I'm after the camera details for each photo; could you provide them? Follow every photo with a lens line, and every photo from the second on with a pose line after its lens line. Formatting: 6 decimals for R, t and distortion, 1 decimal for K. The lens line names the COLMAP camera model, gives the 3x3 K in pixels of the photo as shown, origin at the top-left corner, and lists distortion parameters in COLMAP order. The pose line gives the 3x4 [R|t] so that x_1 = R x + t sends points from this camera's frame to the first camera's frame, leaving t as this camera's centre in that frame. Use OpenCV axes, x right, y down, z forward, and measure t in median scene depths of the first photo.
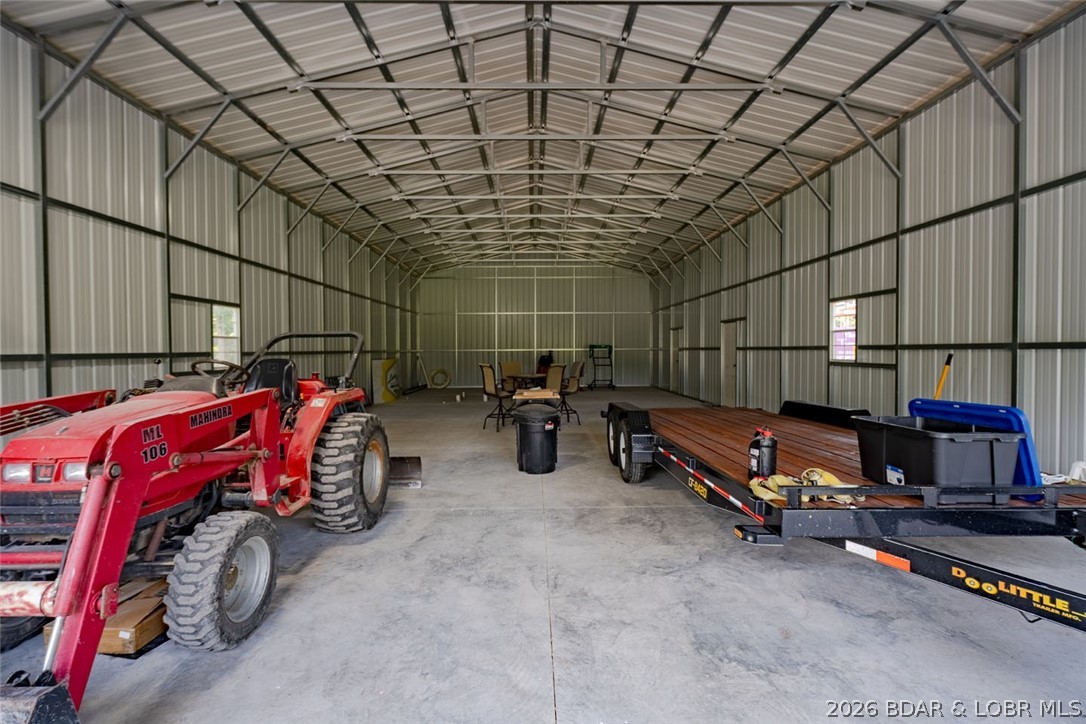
lens RADIAL K [[500.4, 0, 545.2], [0, 500.4, 362.1], [0, 0, 1]] dist [0.002229, 0.000975]
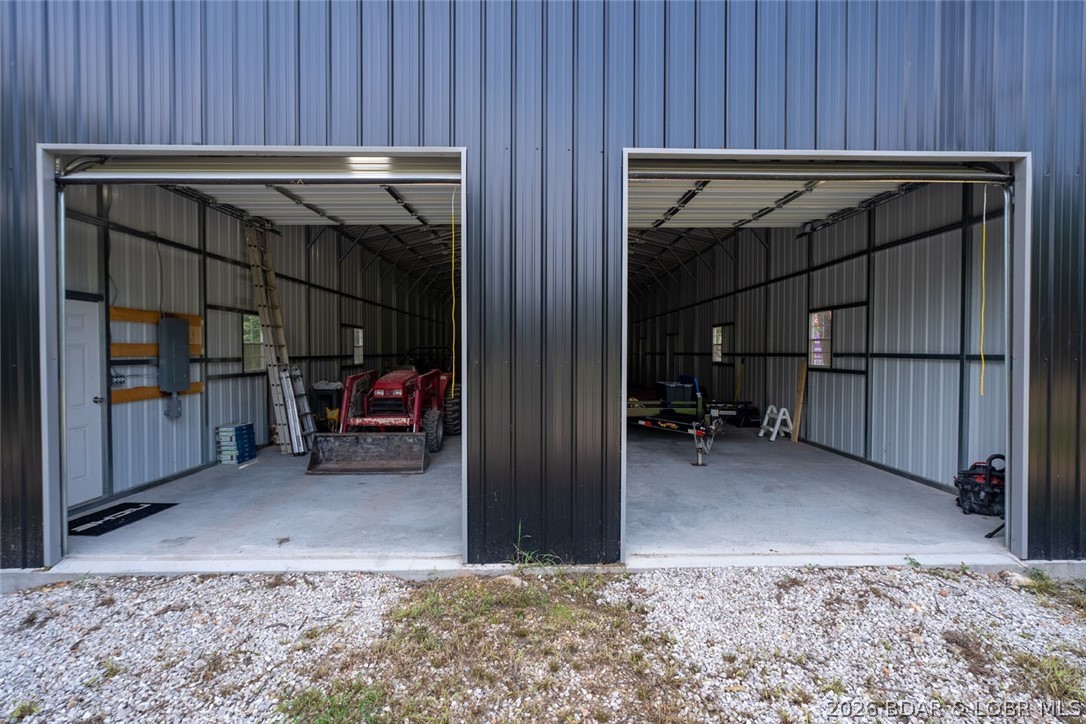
lens RADIAL K [[622.7, 0, 540.5], [0, 622.7, 380.7], [0, 0, 1]] dist [-0.239784, 0.000505]
pose [[0.999895, 0.004499, -0.013780, 0.004966], [-0.004250, 0.999828, 0.018069, 0.007242], [0.013859, -0.018009, 0.999742, -0.288430]]
